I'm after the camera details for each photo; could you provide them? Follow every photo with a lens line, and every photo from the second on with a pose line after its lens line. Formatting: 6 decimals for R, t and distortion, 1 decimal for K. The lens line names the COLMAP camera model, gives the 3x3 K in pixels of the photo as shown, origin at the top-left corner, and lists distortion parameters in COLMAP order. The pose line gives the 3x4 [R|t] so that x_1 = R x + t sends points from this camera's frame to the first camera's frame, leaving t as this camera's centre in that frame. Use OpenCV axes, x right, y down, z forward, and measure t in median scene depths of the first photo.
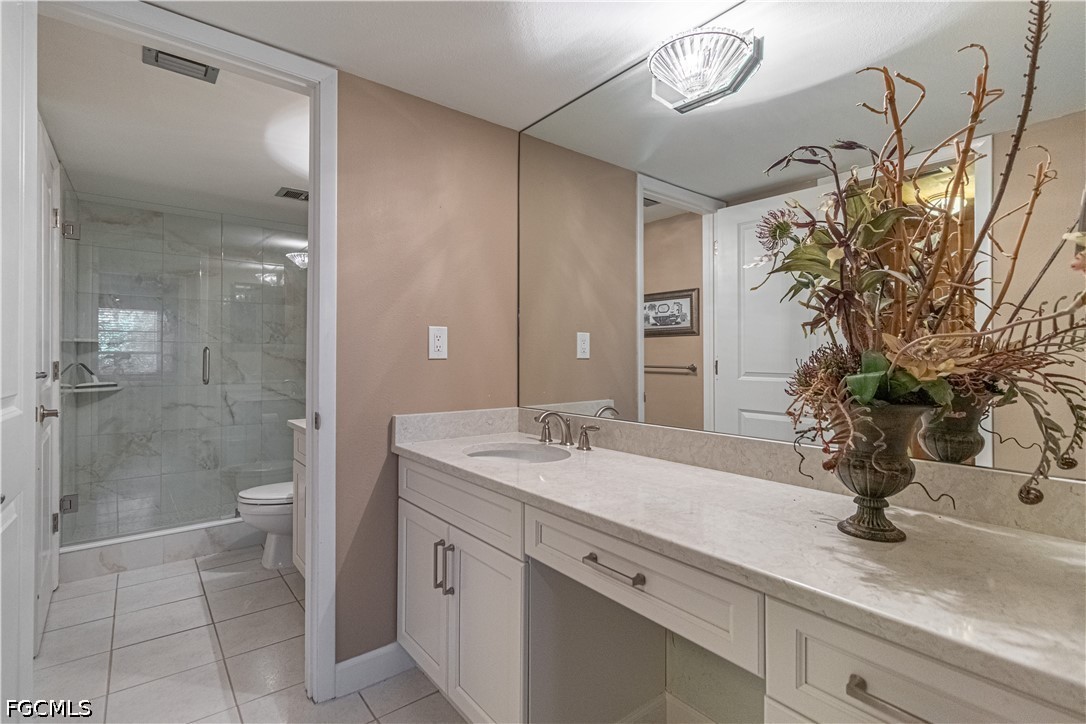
lens RADIAL K [[510.5, 0, 542.2], [0, 510.5, 352.7], [0, 0, 1]] dist [-0.002975, -0.000547]
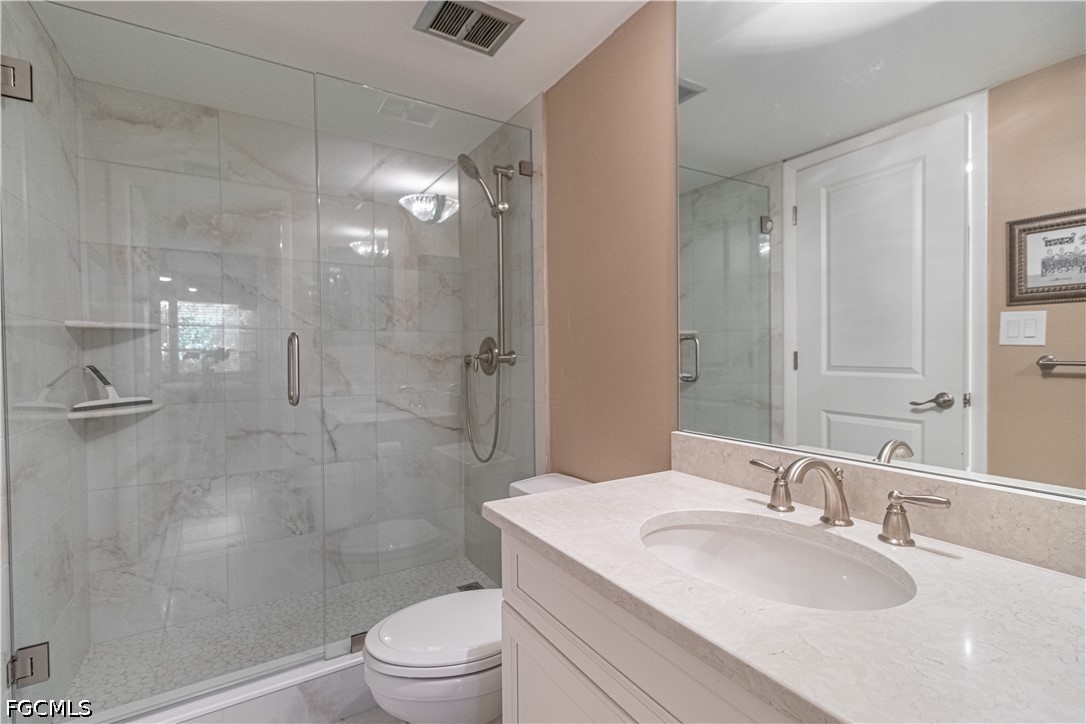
lens RADIAL K [[504.6, 0, 543.0], [0, 504.6, 362.0], [0, 0, 1]] dist [-0.000132, -0.000199]
pose [[0.992956, -0.006479, -0.118308, -0.303475], [0.009802, 0.999573, 0.027529, 0.005770], [0.118079, -0.028495, 0.992595, 0.456137]]
